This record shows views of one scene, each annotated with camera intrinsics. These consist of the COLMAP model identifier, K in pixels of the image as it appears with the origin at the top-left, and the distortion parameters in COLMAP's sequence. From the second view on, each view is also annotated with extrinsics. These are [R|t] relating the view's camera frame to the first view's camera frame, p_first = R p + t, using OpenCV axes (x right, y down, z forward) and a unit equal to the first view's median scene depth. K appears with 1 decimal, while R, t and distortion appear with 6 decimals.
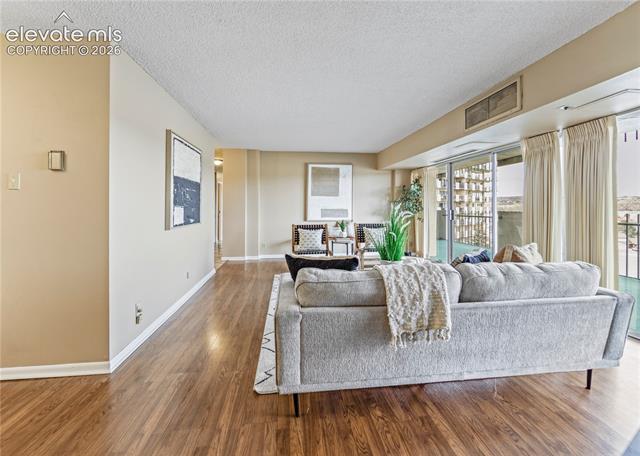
lens RADIAL K [[277.4, 0, 312.8], [0, 277.4, 207.7], [0, 0, 1]] dist [-0.002980, -0.001025]
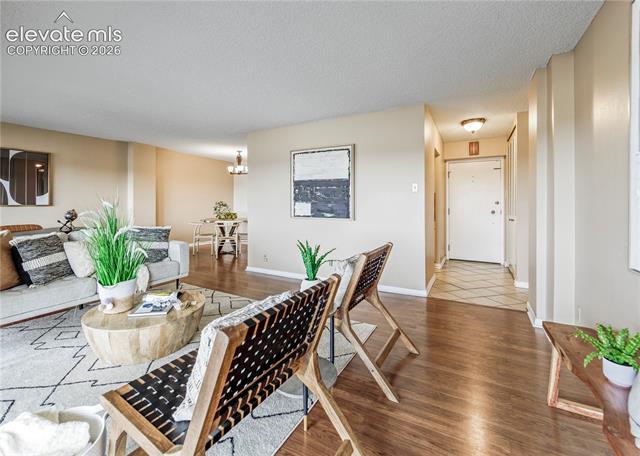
lens RADIAL K [[277.4, 0, 323.6], [0, 277.4, 204.4], [0, 0, 1]] dist [-0.002980, -0.001025]
pose [[-0.551025, 0.008195, -0.834449, 0.375954], [-0.001994, 0.999936, 0.011136, -0.007348], [0.834487, 0.007800, -0.550973, 1.196166]]
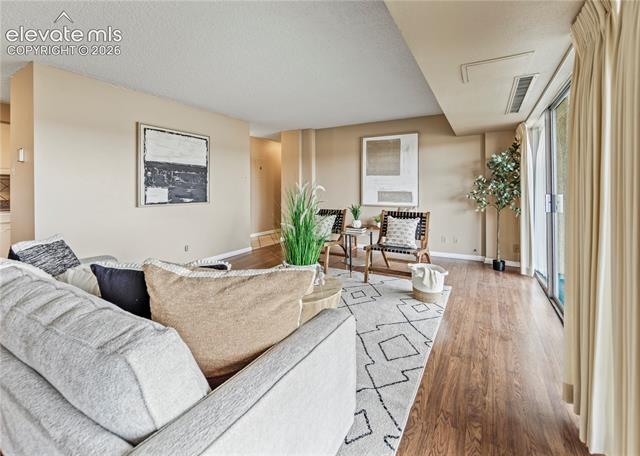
lens RADIAL K [[283.5, 0, 316.8], [0, 283.5, 190.8], [0, 0, 1]] dist [0.001463, -0.000017]
pose [[0.812463, 0.005183, -0.582990, 0.485212], [-0.003428, 0.999986, 0.004114, 0.000922], [0.583003, -0.001344, 0.812469, 0.284340]]
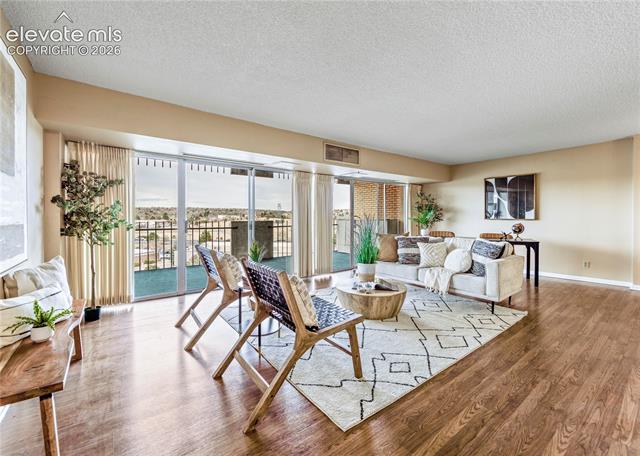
lens RADIAL K [[277.4, 0, 316.6], [0, 277.4, 219.7], [0, 0, 1]] dist [-0.002980, -0.001025]
pose [[-0.535314, -0.011218, 0.844579, -0.378230], [-0.001147, 0.999921, 0.012554, -0.003259], [-0.844652, 0.005752, -0.535285, 1.181023]]
